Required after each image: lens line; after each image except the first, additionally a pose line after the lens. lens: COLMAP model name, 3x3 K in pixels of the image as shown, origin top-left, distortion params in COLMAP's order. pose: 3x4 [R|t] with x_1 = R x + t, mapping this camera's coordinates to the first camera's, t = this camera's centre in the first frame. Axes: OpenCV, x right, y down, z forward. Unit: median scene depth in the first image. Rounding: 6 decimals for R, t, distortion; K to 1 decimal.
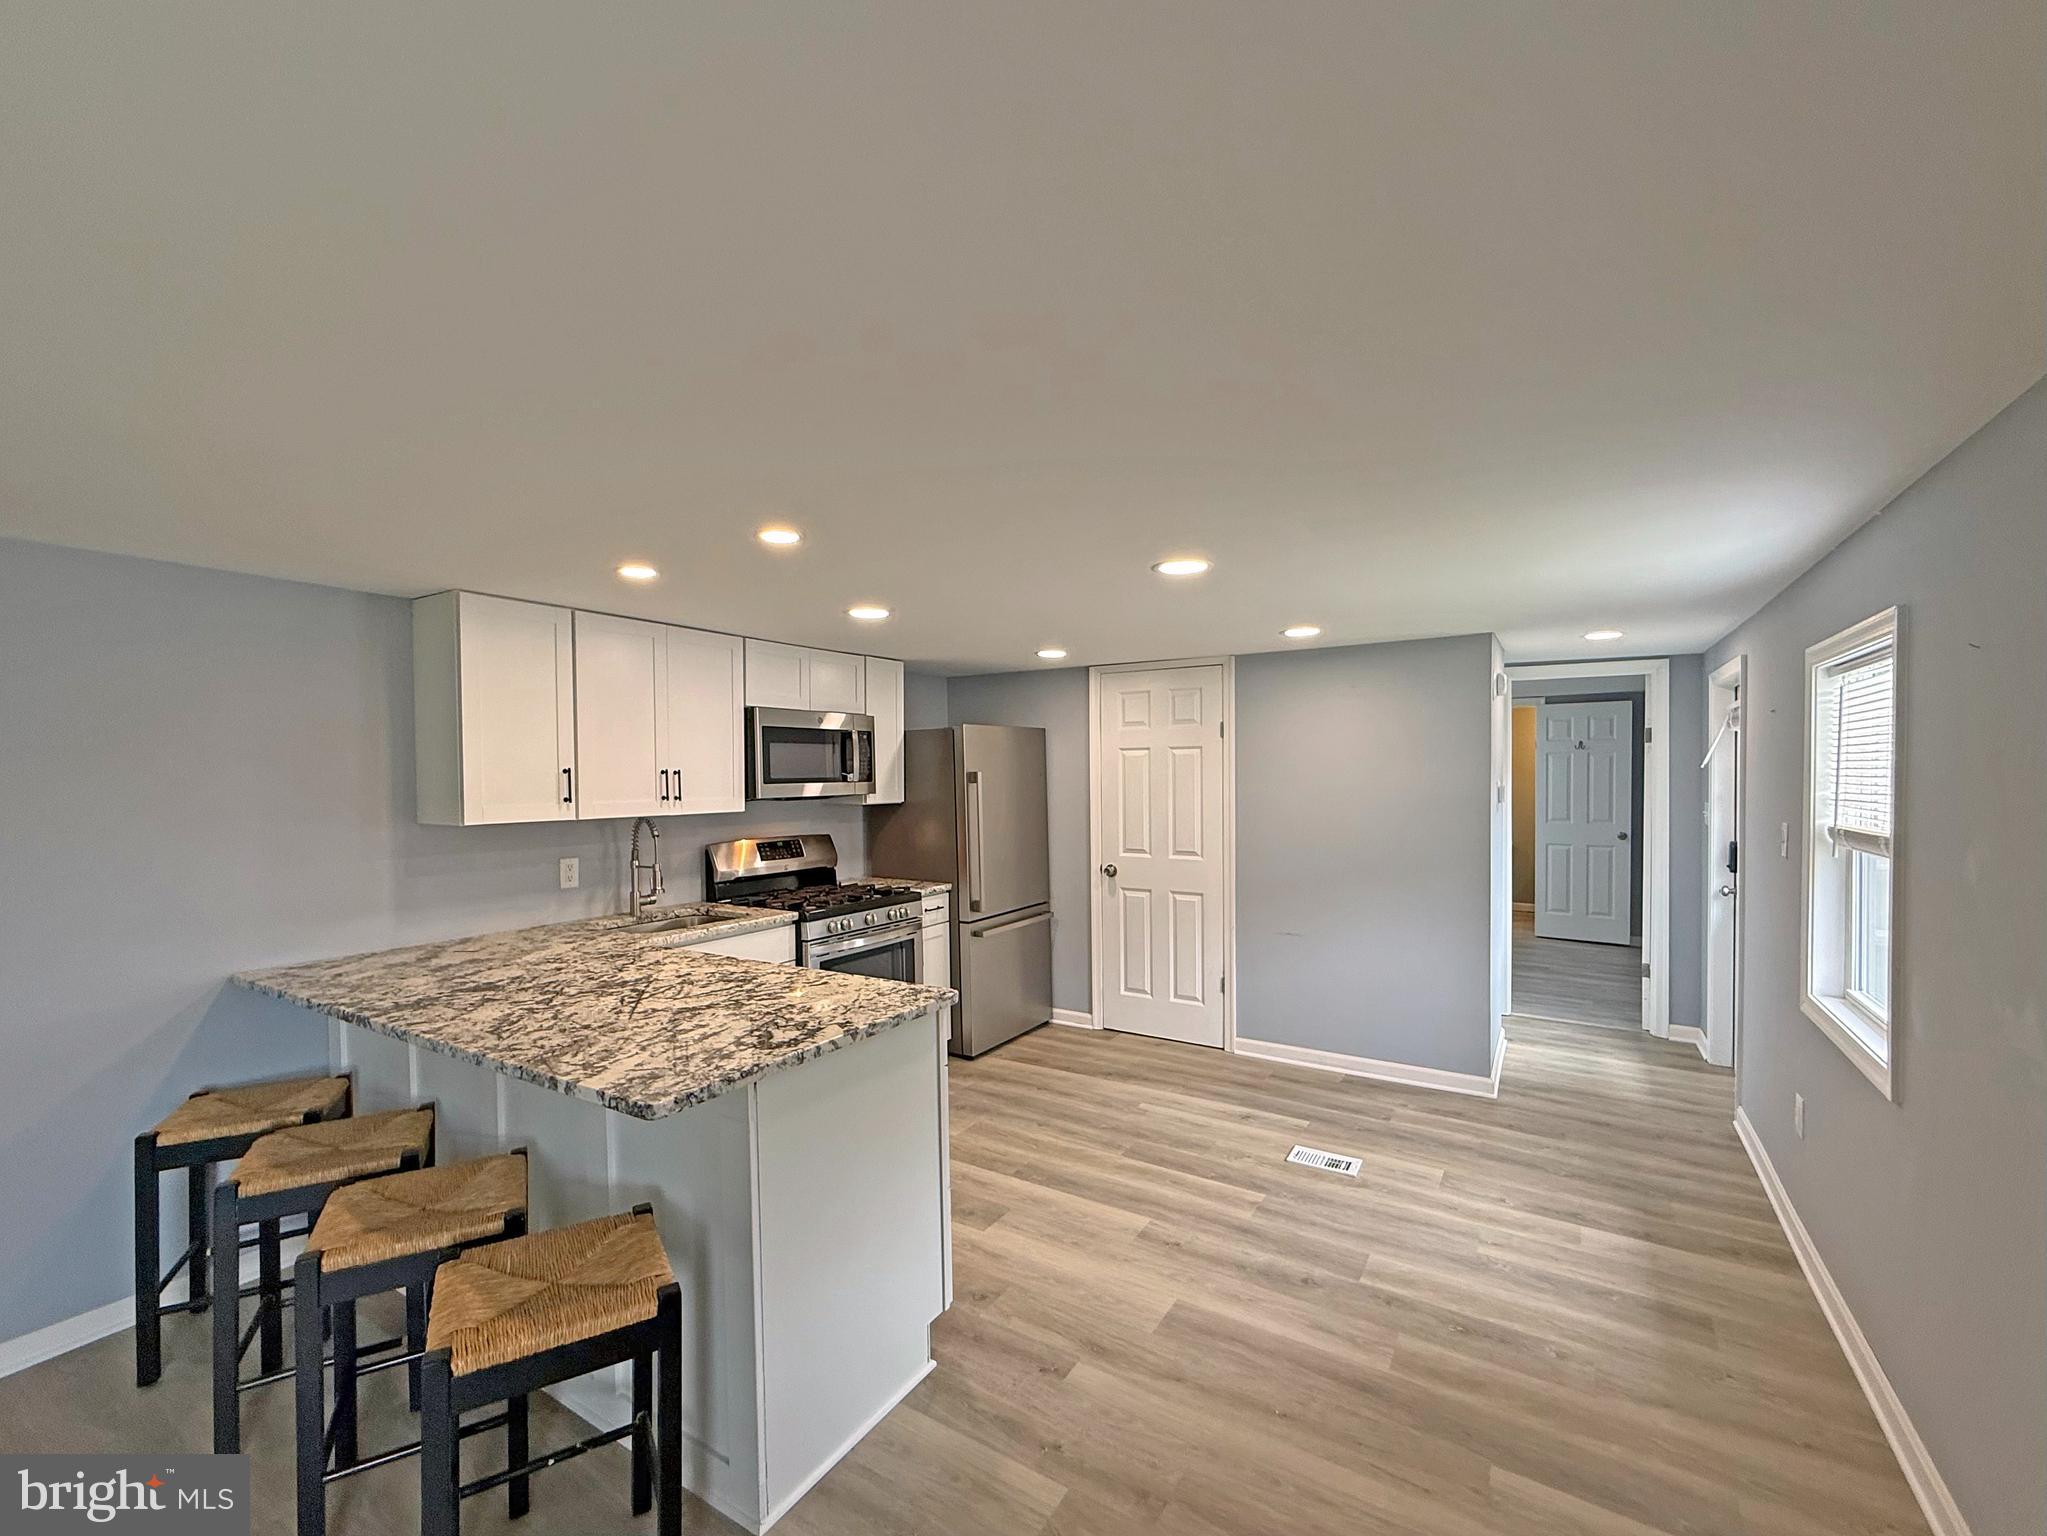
lens RADIAL K [[856.4, 0, 1016.8], [0, 856.4, 788.2], [0, 0, 1]] dist [0.001479, 0.000460]
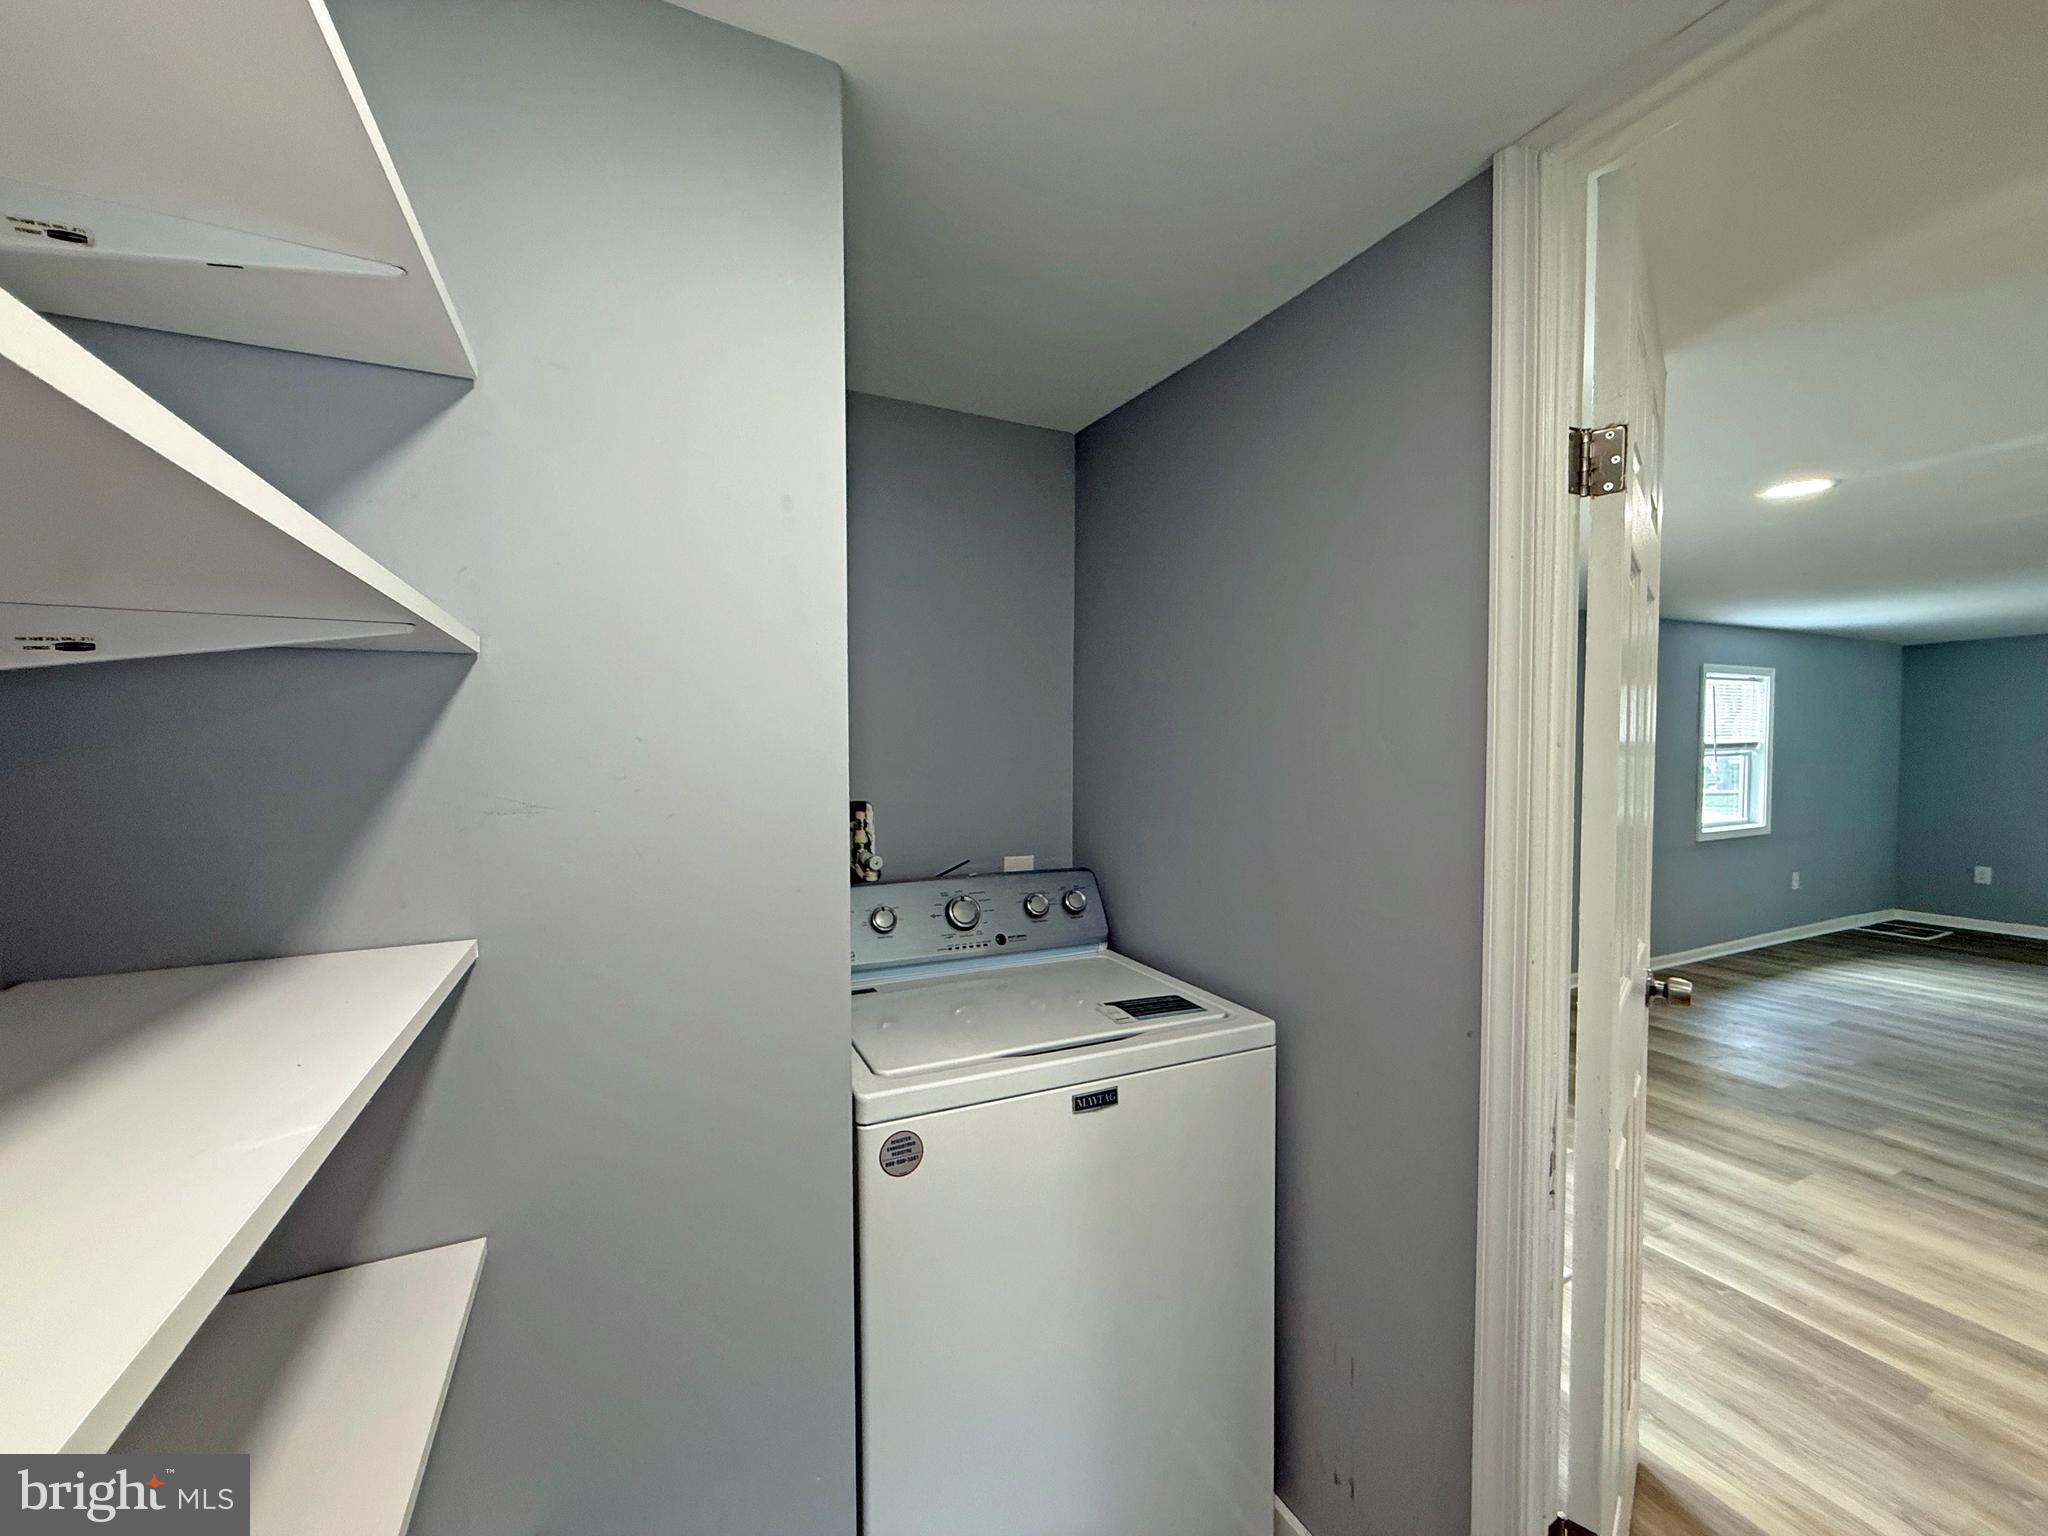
lens RADIAL K [[809.8, 0, 1017.0], [0, 809.8, 768.9], [0, 0, 1]] dist [-0.001077, 0.000017]
pose [[-0.846226, -0.004480, 0.532805, 0.276992], [0.020180, 0.998978, 0.040450, 0.003943], [-0.532441, 0.044982, -0.845271, 1.394852]]
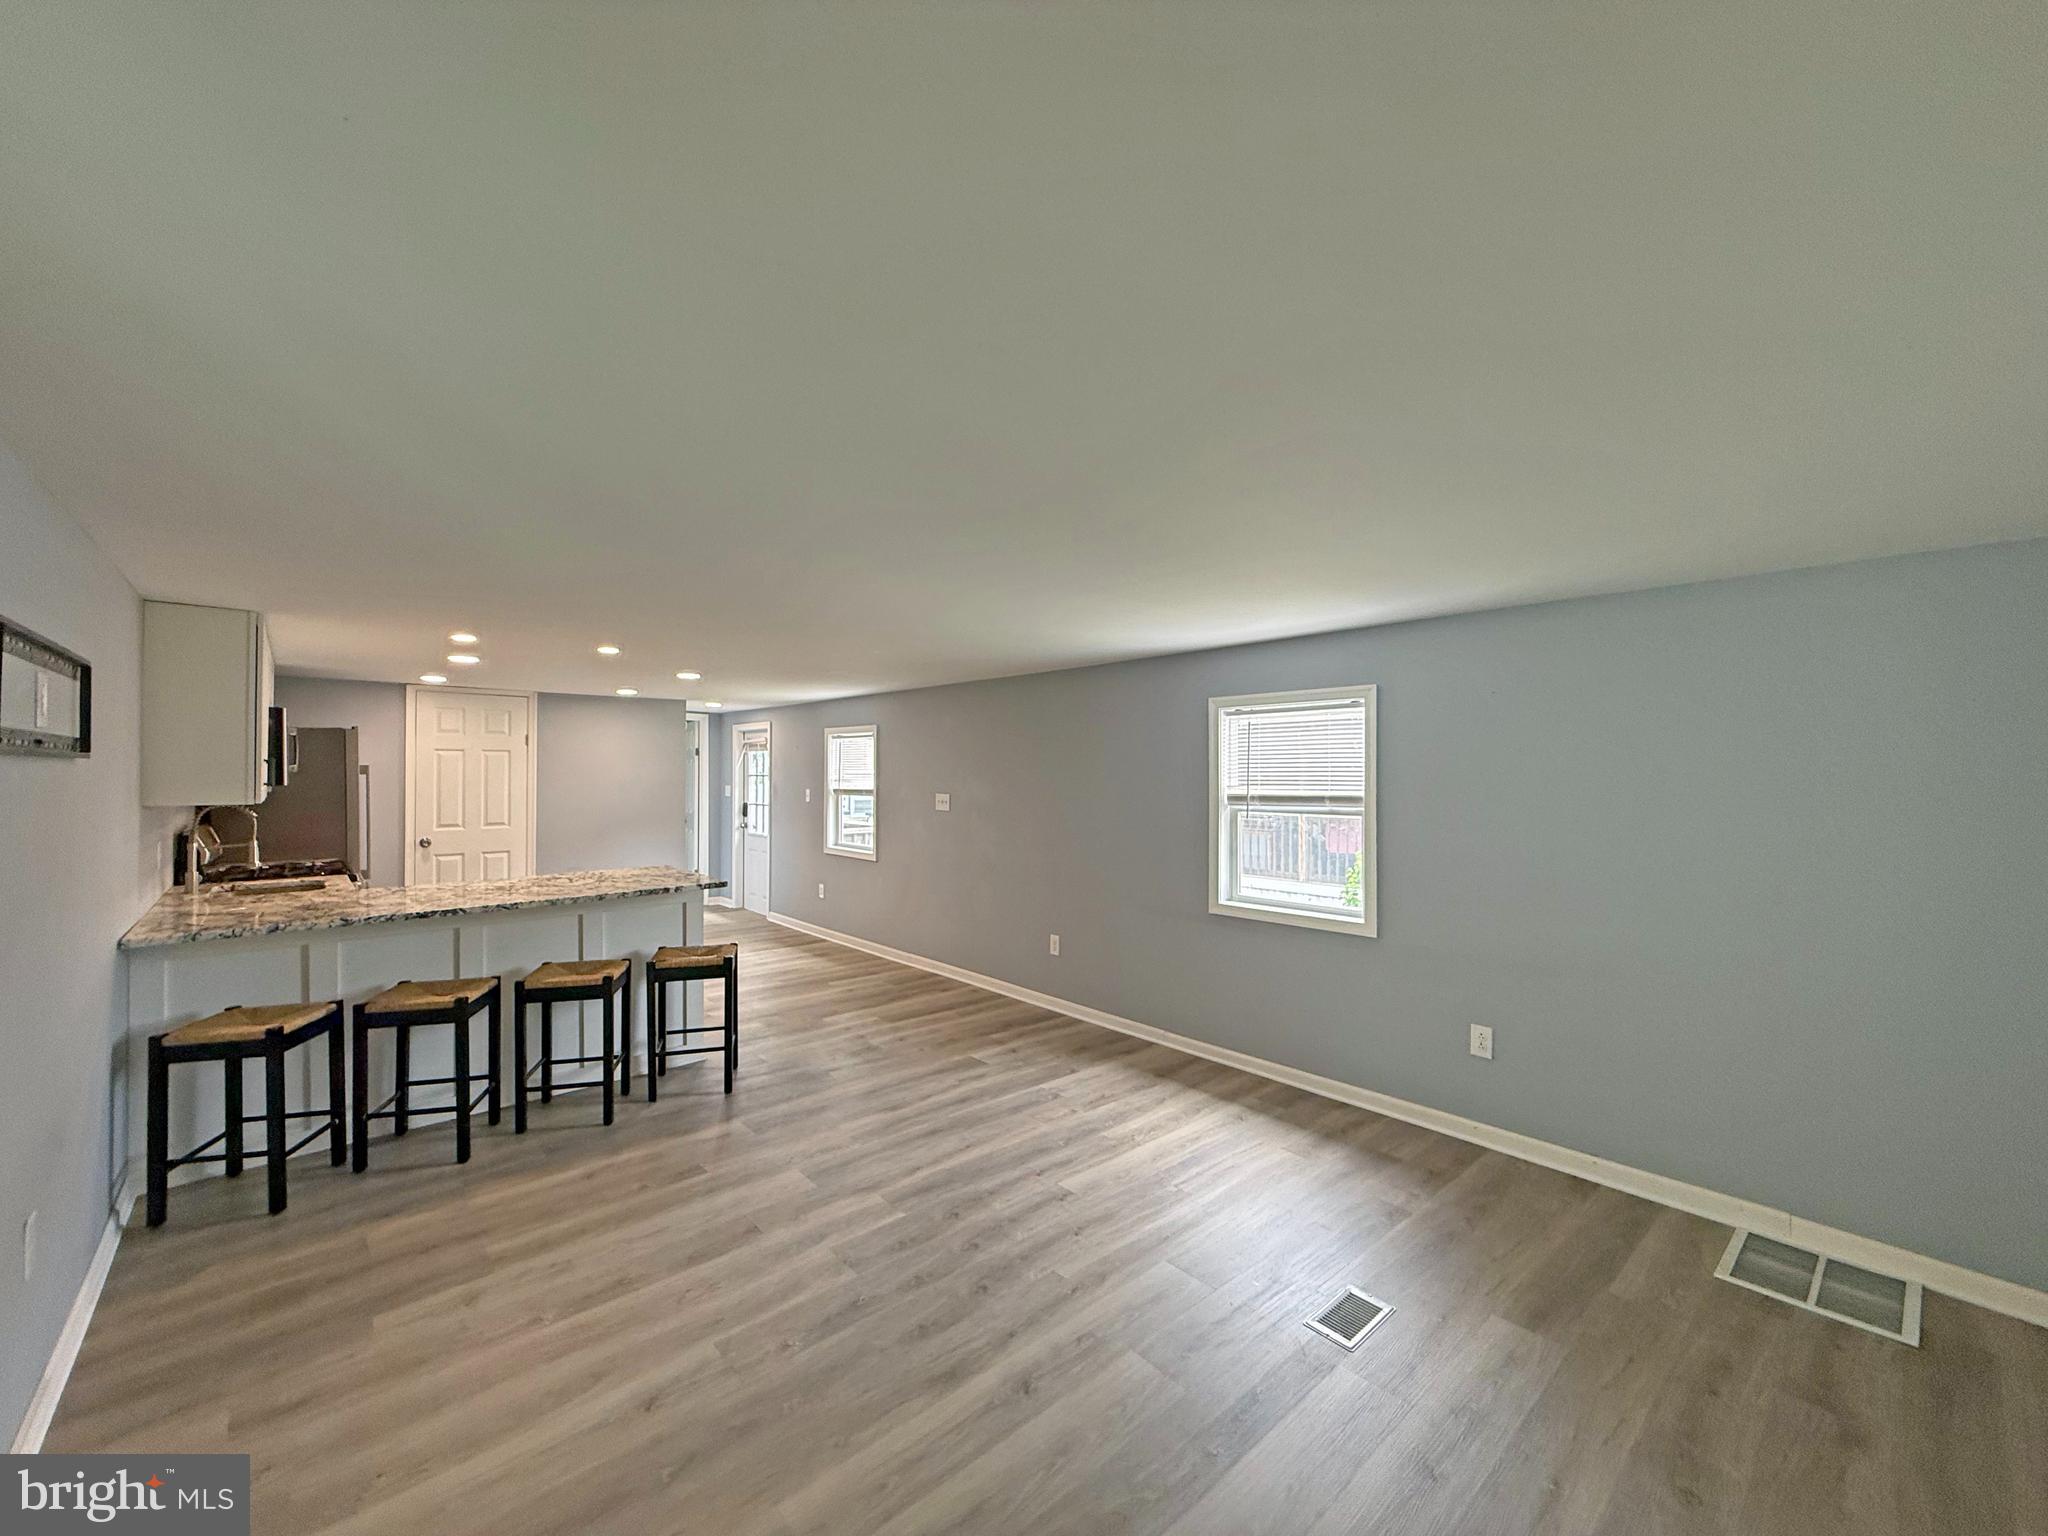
lens RADIAL K [[824.1, 0, 1018.4], [0, 824.1, 768.0], [0, 0, 1]] dist [-0.001176, -0.000031]
pose [[0.271220, 0.012054, 0.962442, -1.012689], [0.012400, 0.999795, -0.016016, 0.016539], [-0.962437, 0.016278, 0.271015, -0.249476]]
